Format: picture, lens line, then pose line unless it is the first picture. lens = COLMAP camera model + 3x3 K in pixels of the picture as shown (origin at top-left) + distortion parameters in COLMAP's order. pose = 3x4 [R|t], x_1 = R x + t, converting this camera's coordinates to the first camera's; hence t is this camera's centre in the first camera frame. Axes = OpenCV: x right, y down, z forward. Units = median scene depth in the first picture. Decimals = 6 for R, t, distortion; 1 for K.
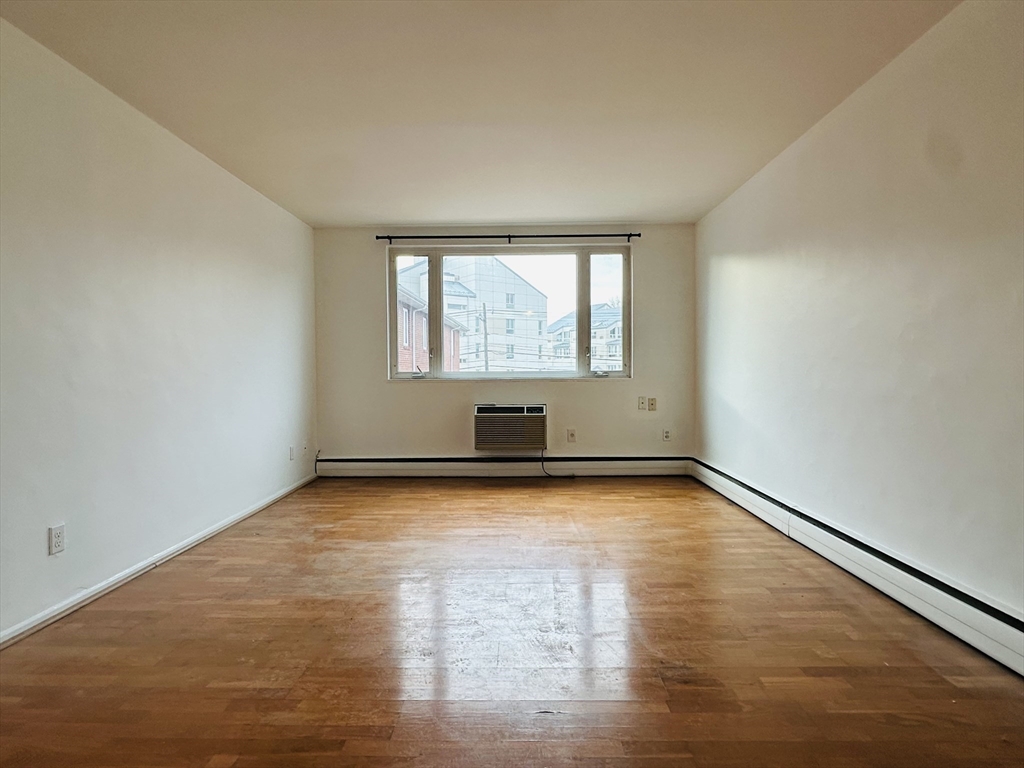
lens RADIAL K [[556.3, 0, 513.1], [0, 556.3, 379.2], [0, 0, 1]] dist [-0.002135, 0.003536]
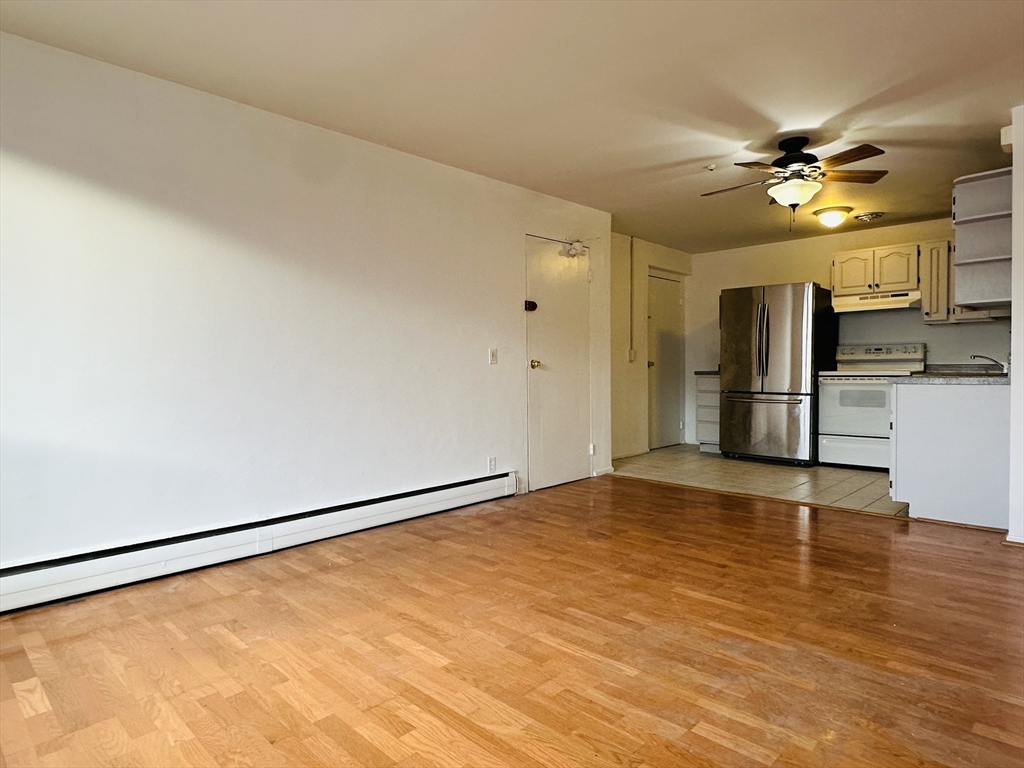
lens RADIAL K [[604.1, 0, 511.6], [0, 604.1, 387.2], [0, 0, 1]] dist [-0.003298, -0.003444]
pose [[-0.724813, -0.010985, 0.688858, -0.504226], [0.020468, 0.999088, 0.037468, -0.010649], [-0.688642, 0.041257, -0.723927, 1.593538]]
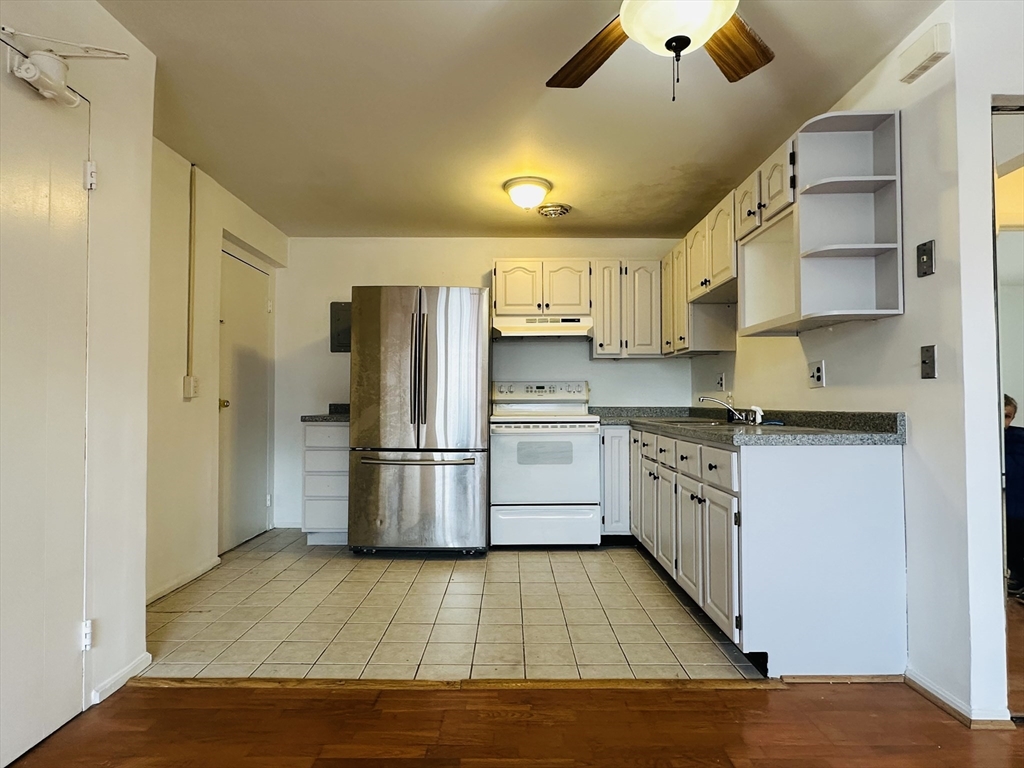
lens RADIAL K [[556.3, 0, 510.2], [0, 556.3, 385.8], [0, 0, 1]] dist [-0.002135, 0.003536]
pose [[-0.999955, 0.006629, -0.006717, 0.091908], [0.006742, 0.999832, -0.017020, -0.015874], [0.006603, -0.017065, -0.999833, 0.759547]]
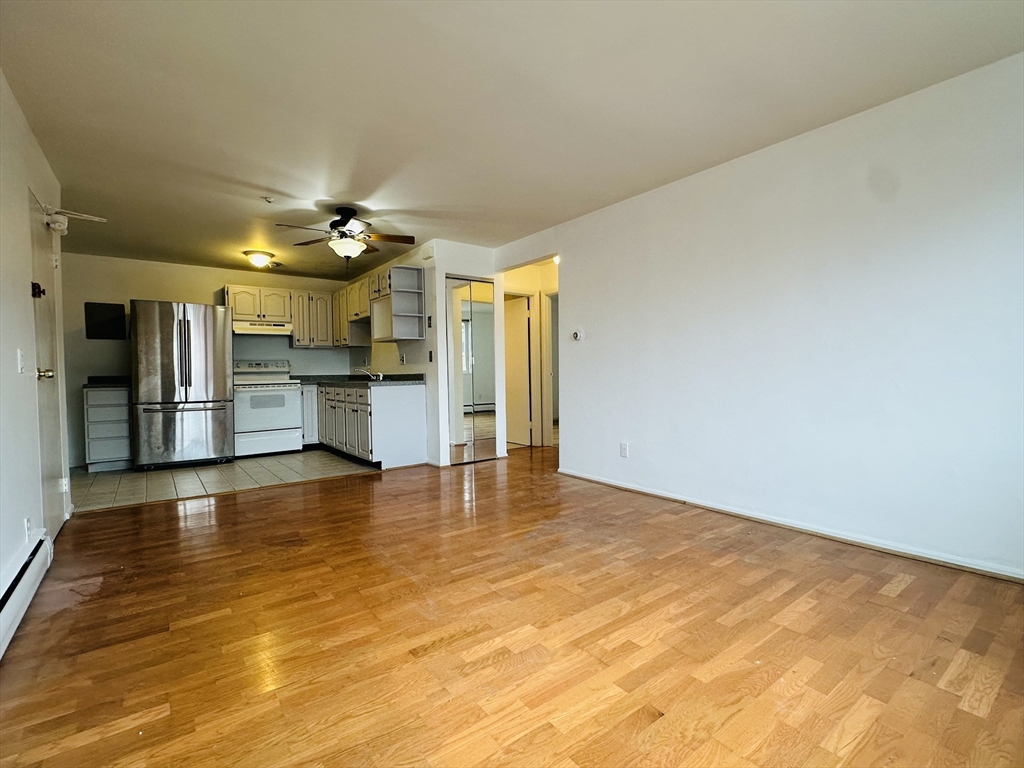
lens RADIAL K [[476.8, 0, 511.9], [0, 476.8, 385.8], [0, 0, 1]] dist [-0.001728, 0.000921]
pose [[-0.789592, 0.036184, -0.612564, 0.410963], [0.012972, 0.999021, 0.042290, -0.015584], [0.613495, 0.025446, -0.789288, 1.629764]]
